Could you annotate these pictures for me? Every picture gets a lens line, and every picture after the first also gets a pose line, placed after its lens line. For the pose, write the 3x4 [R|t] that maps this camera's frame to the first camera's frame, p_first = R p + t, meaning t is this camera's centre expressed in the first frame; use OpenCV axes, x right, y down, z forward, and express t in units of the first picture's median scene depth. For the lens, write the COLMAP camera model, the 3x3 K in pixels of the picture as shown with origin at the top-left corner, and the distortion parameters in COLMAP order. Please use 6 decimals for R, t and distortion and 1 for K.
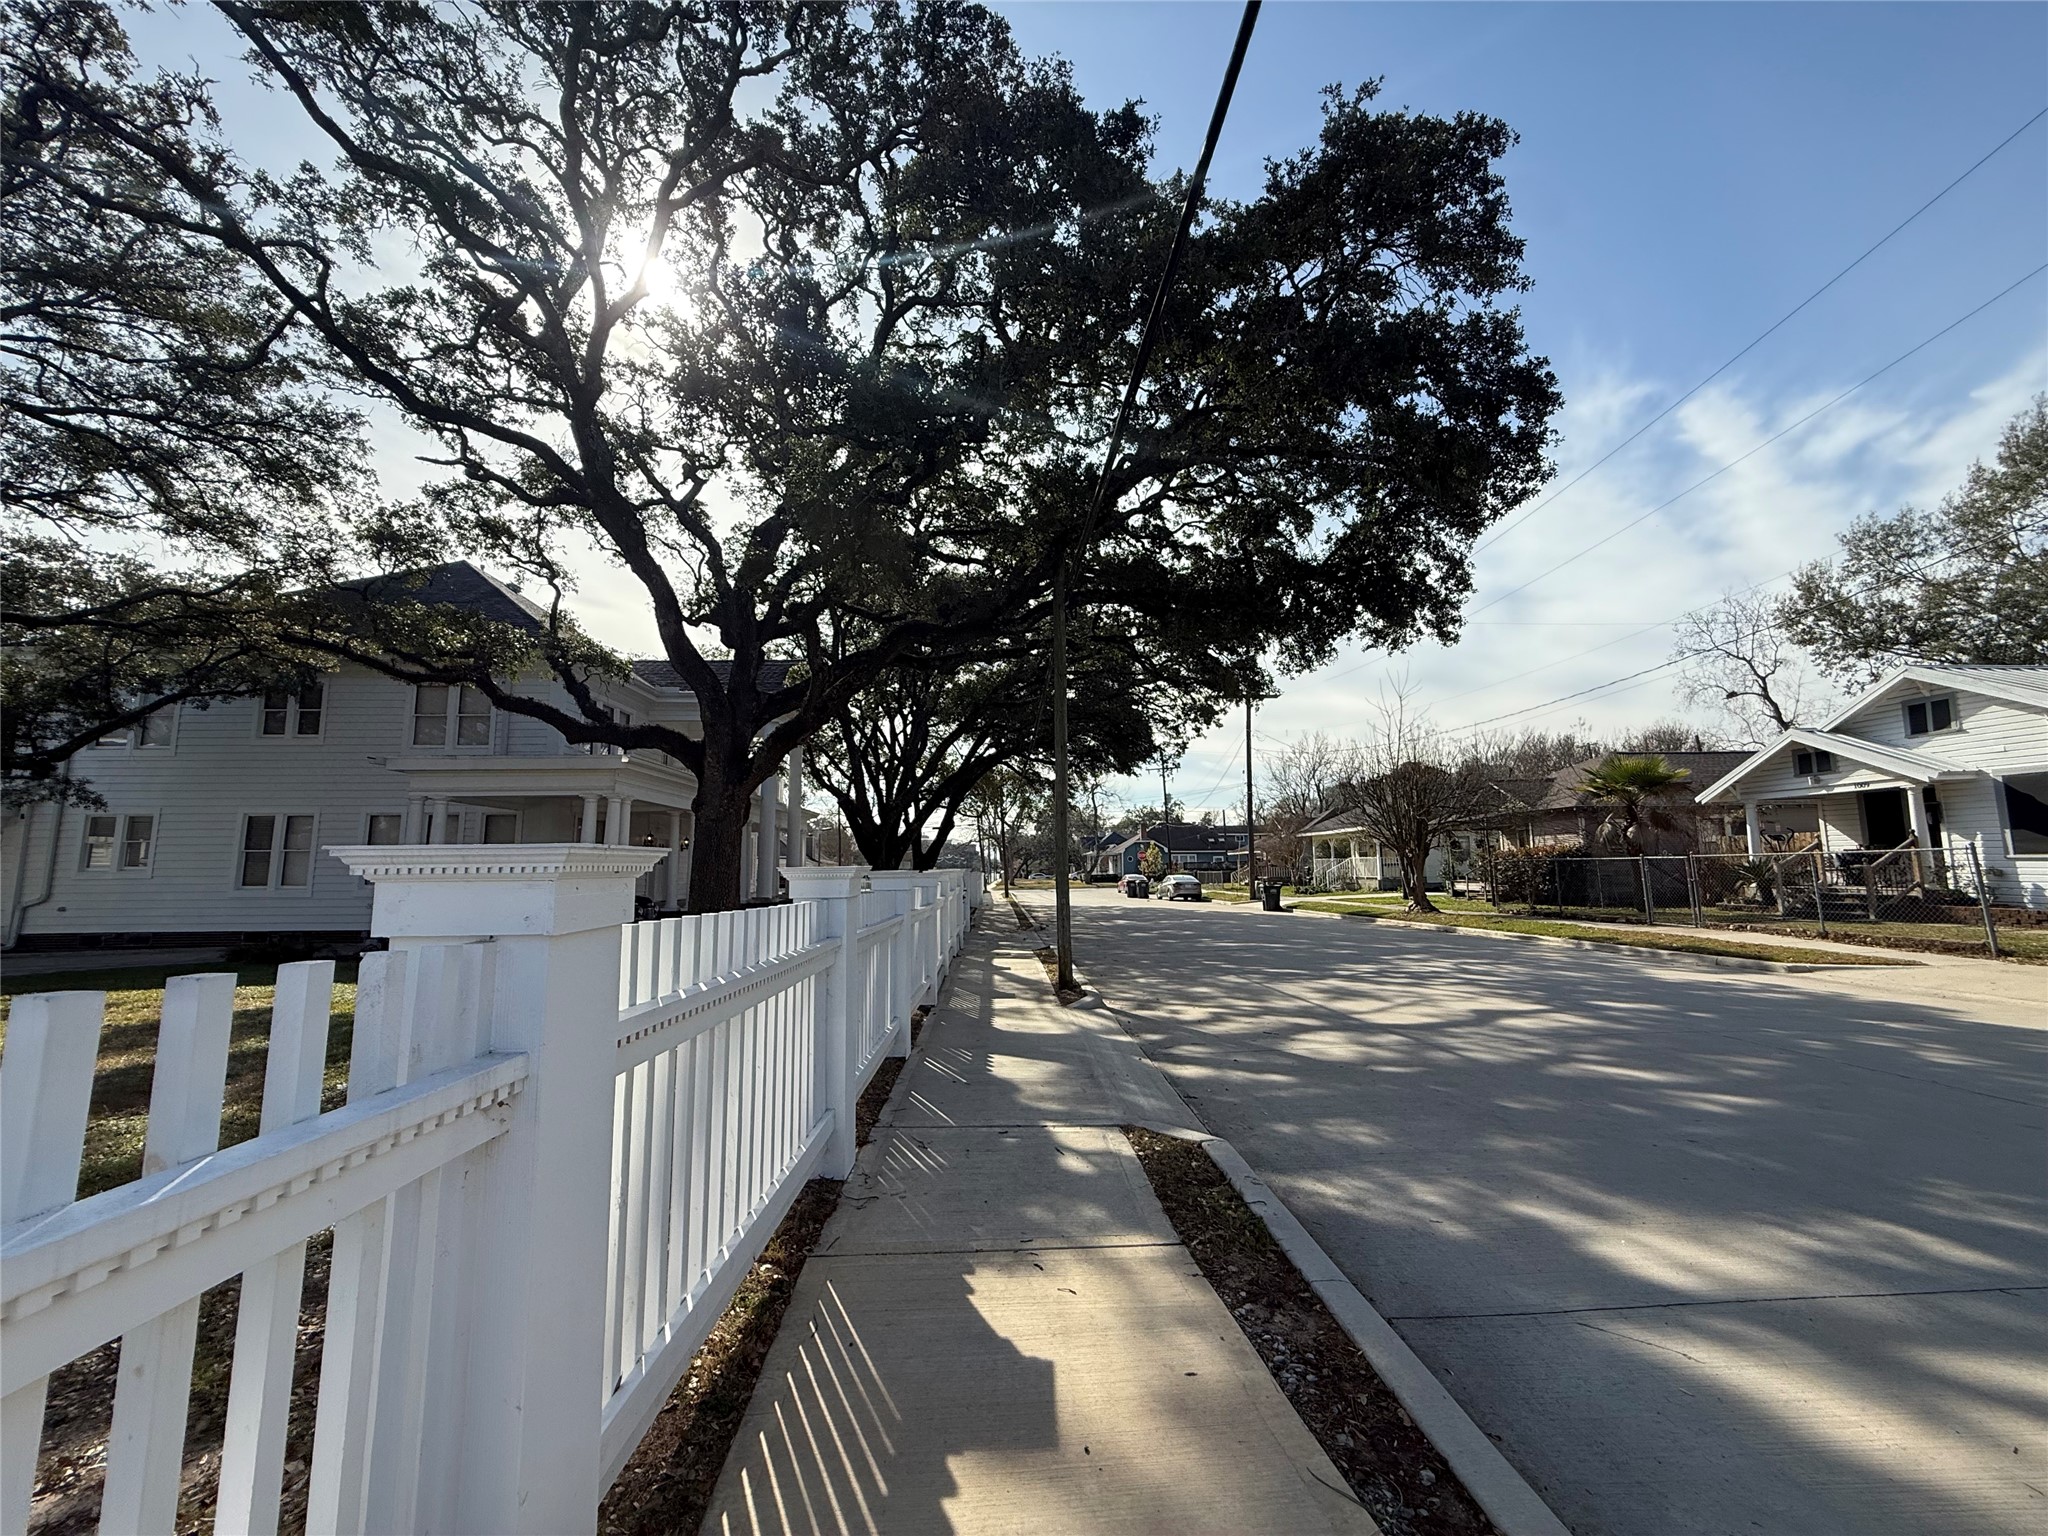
lens RADIAL K [[820.1, 0, 1018.0], [0, 820.1, 767.2], [0, 0, 1]] dist [0.000878, -0.000049]
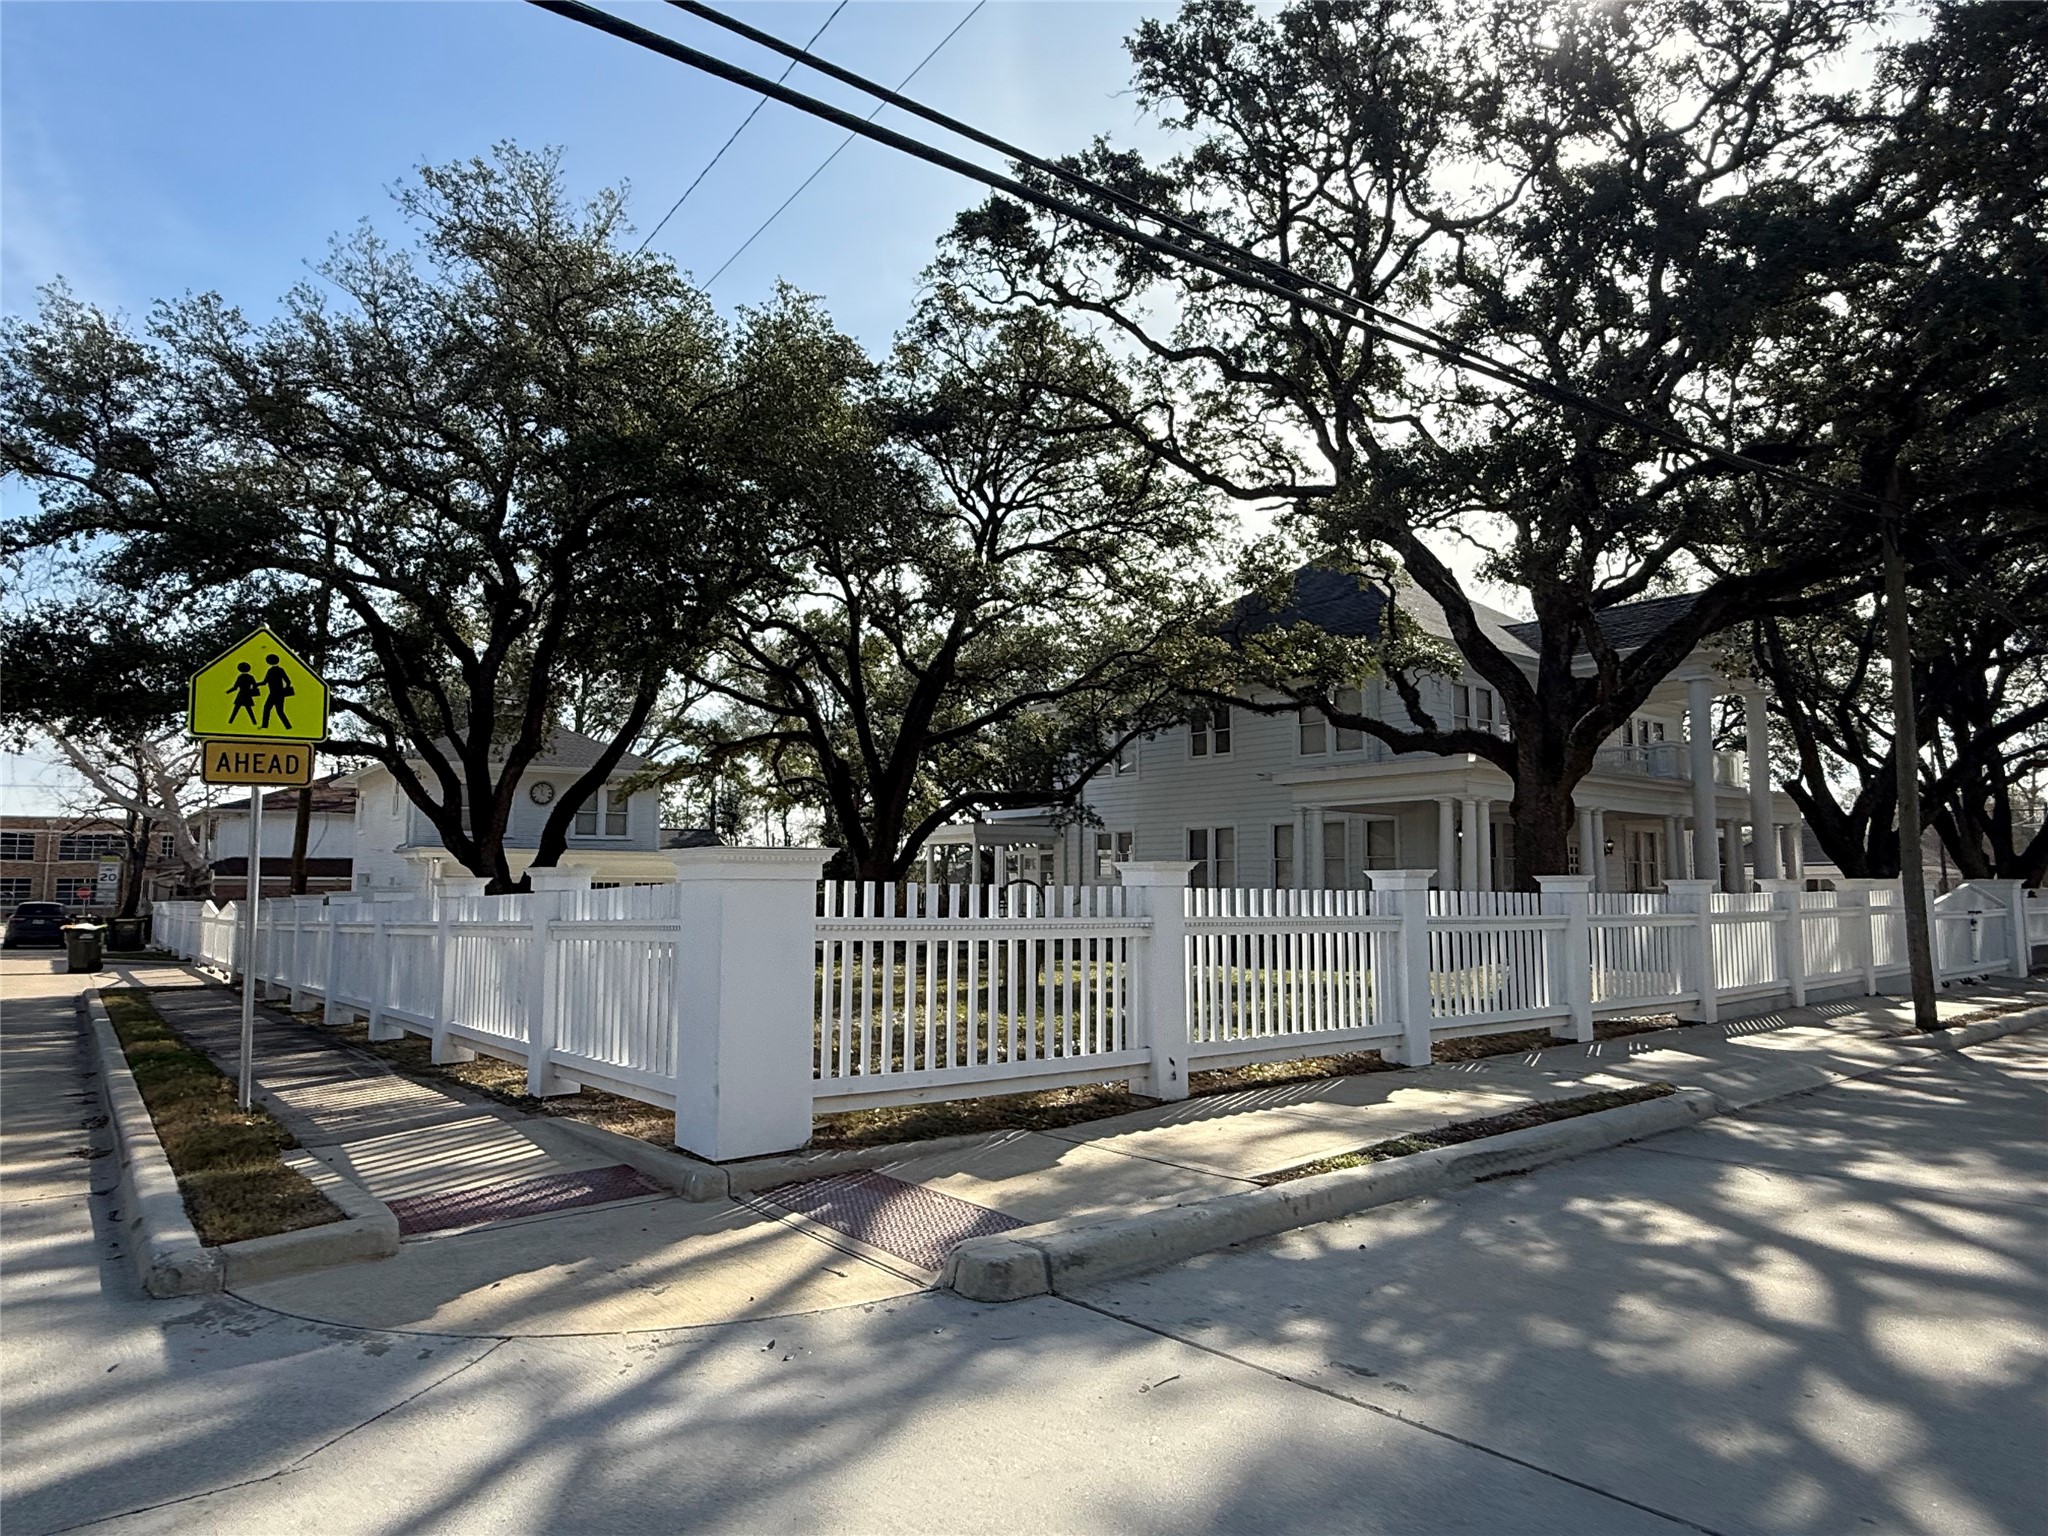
lens RADIAL K [[1197.6, 0, 1024.0], [0, 1197.6, 768.0], [0, 0, 1]] dist [-0.000601, 0.001320]
pose [[0.611101, -0.068991, -0.788541, 0.279842], [0.092743, 0.995574, -0.015232, -0.024723], [0.786101, -0.063823, 0.614794, -0.230110]]
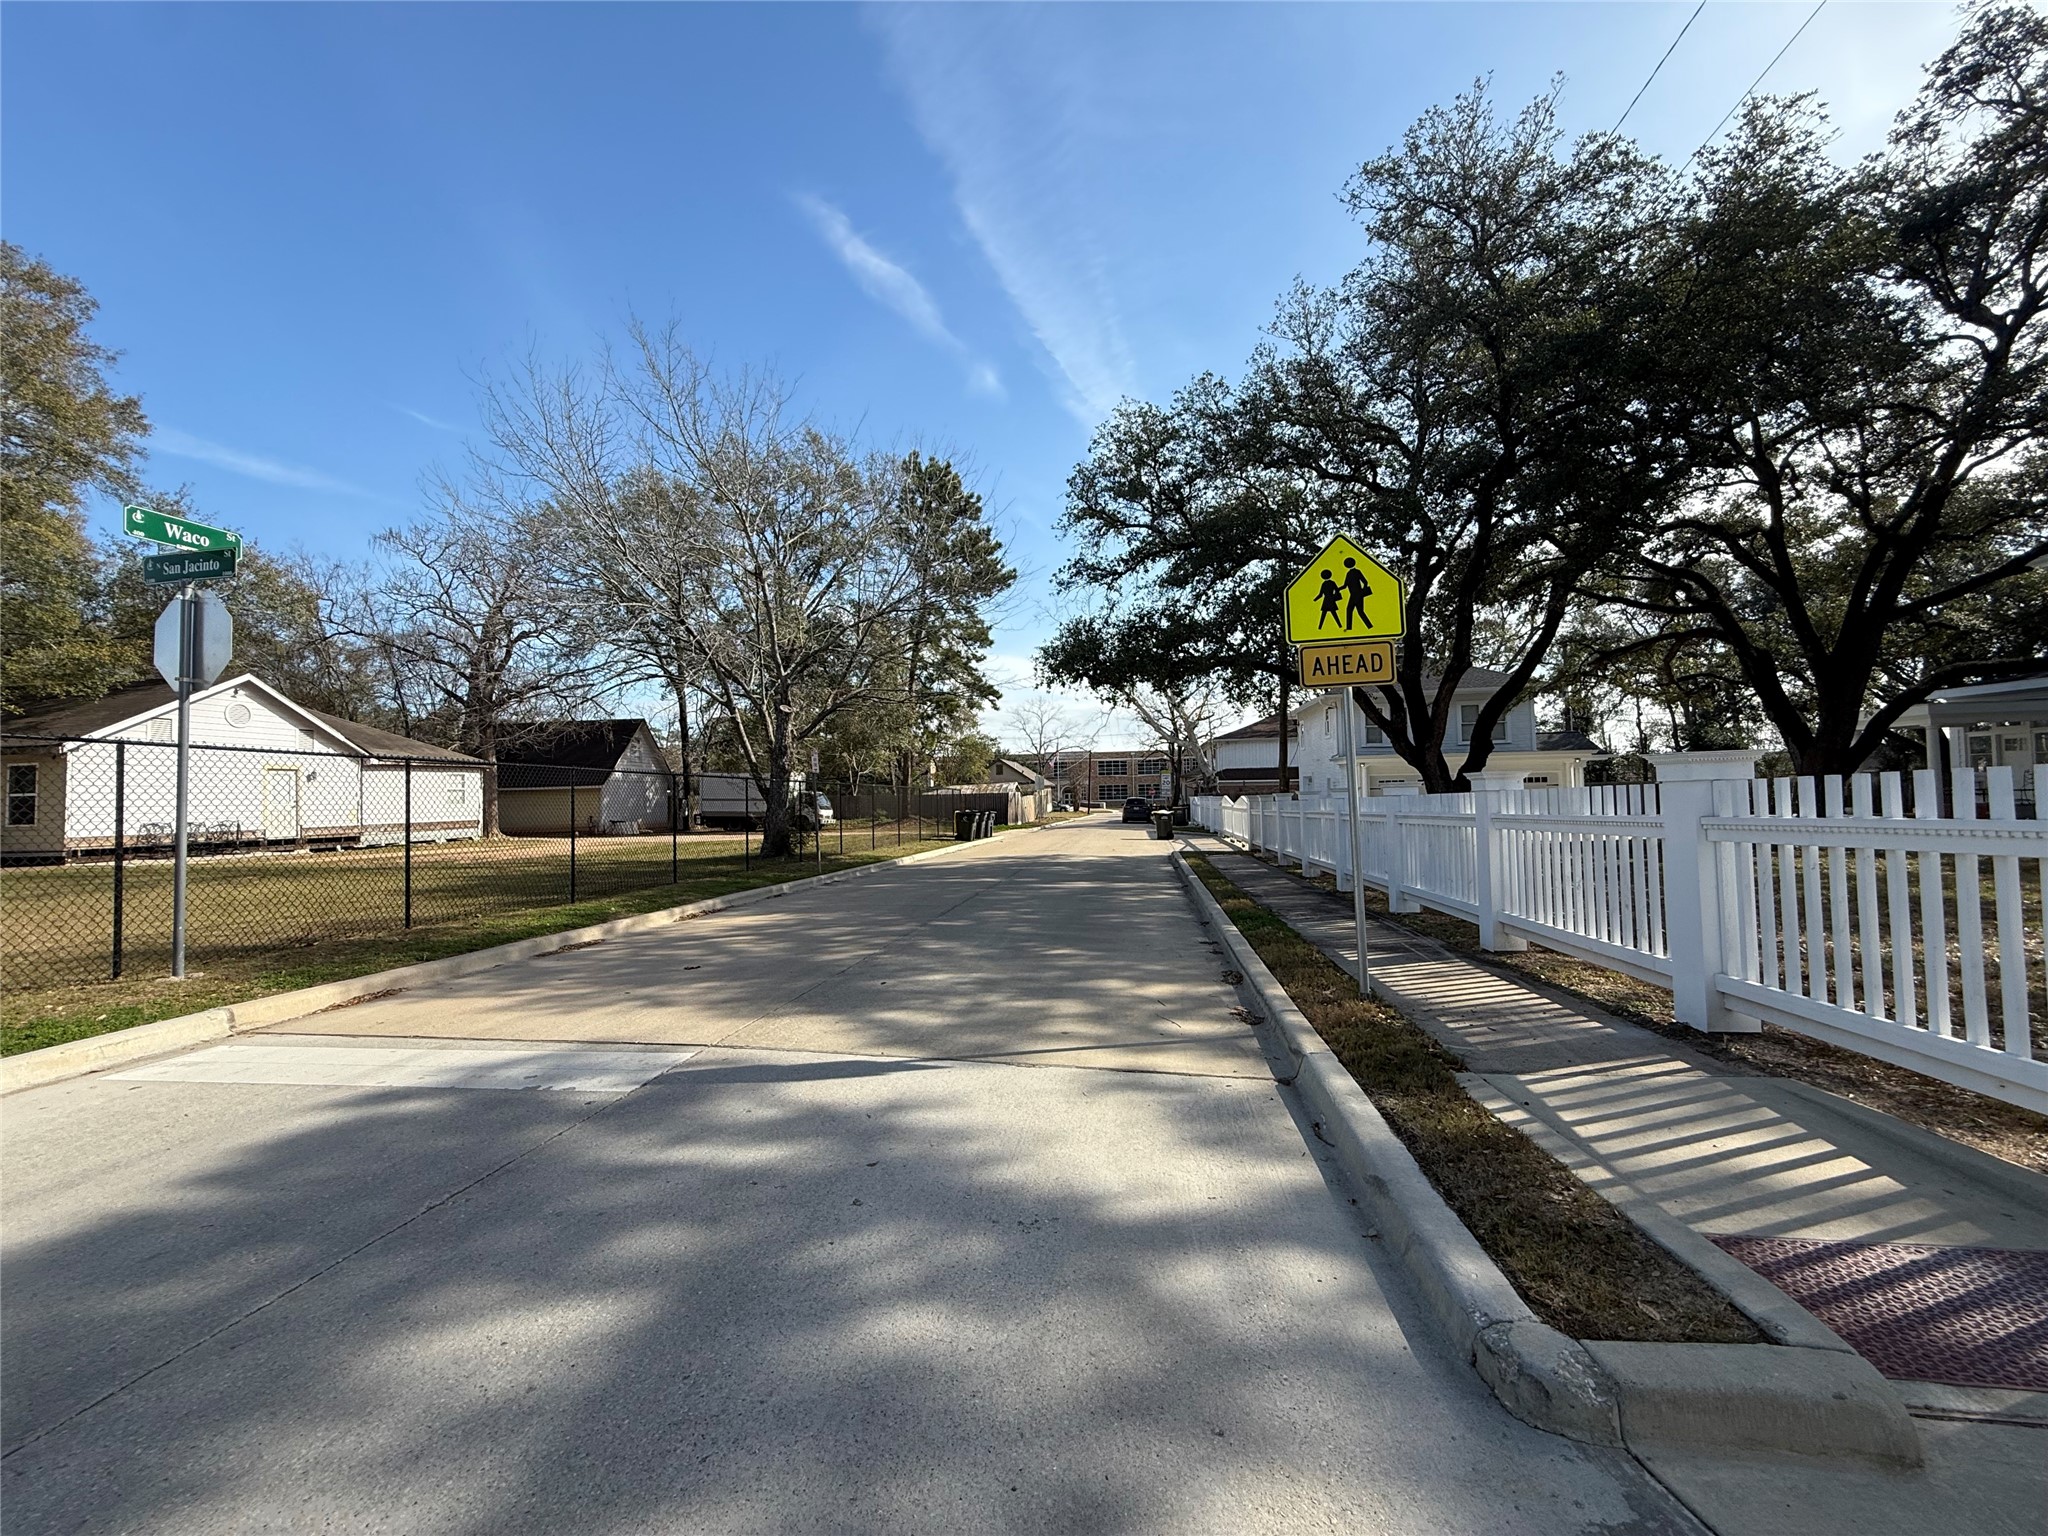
lens RADIAL K [[815.5, 0, 1016.8], [0, 815.5, 760.7], [0, 0, 1]] dist [0.001128, -0.004475]
pose [[-0.163586, -0.024775, -0.986218, 0.082664], [0.145450, 0.988154, -0.048950, -0.026242], [0.975748, -0.151453, -0.158045, -0.260005]]
